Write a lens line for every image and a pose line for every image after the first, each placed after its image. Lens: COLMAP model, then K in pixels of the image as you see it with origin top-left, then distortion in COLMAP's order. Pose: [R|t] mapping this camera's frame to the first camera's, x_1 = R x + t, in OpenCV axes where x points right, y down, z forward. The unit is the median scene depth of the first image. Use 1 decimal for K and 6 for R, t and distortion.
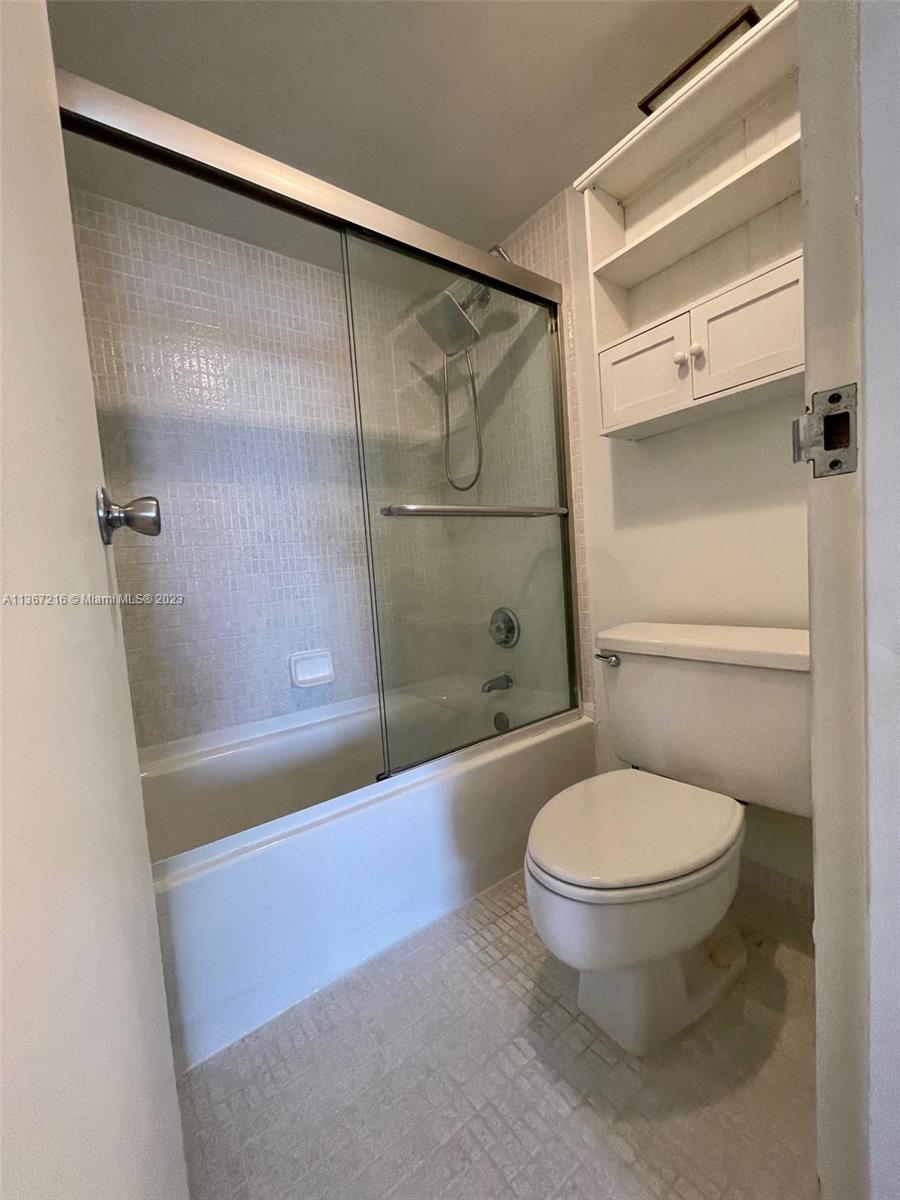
lens RADIAL K [[482.8, 0, 450.0], [0, 482.8, 600.0], [0, 0, 1]] dist [-0.001243, 0.000195]
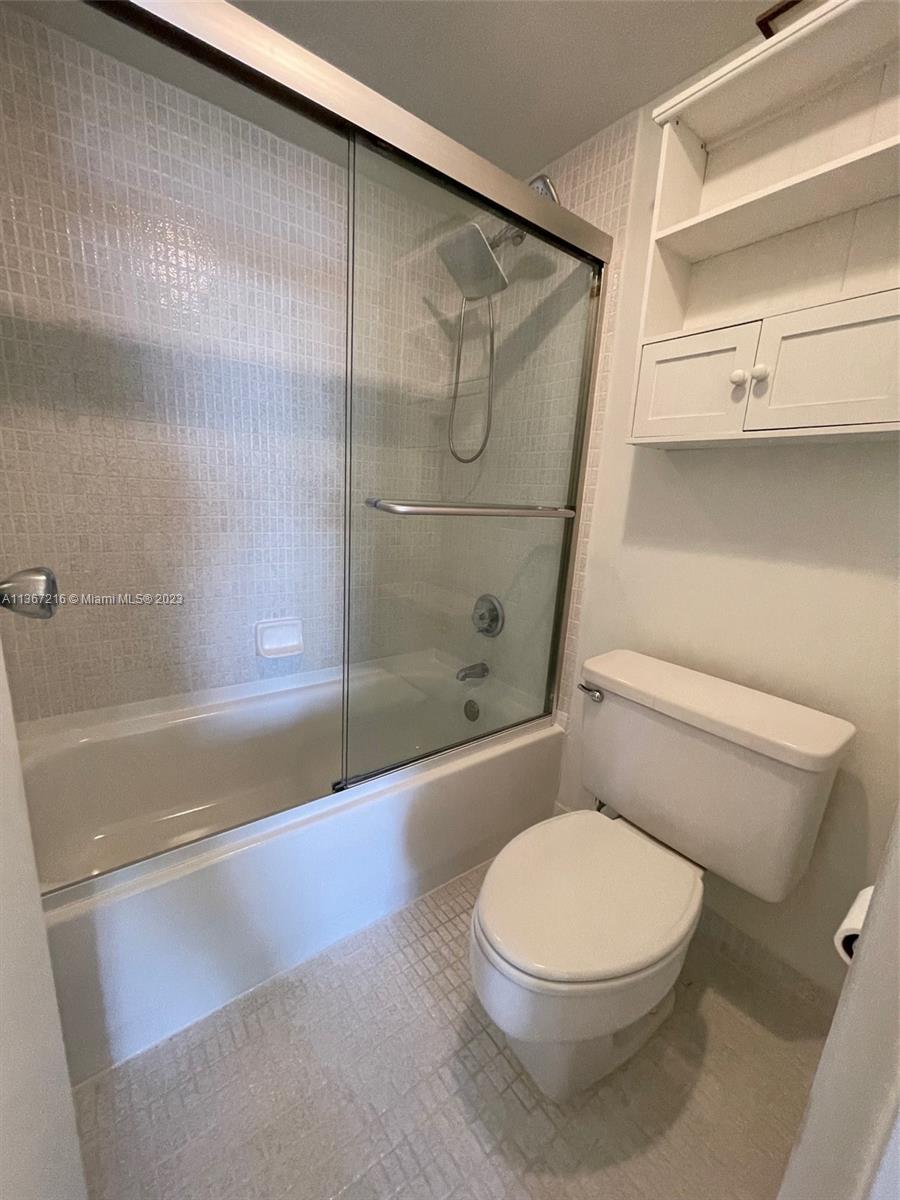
lens RADIAL K [[482.0, 0, 450.8], [0, 482.0, 600.3], [0, 0, 1]] dist [0.000568, -0.000955]
pose [[0.991485, 0.123472, 0.041374, -0.003630], [-0.128397, 0.979925, 0.152516, -0.125877], [-0.021711, -0.156529, 0.987435, 0.083768]]
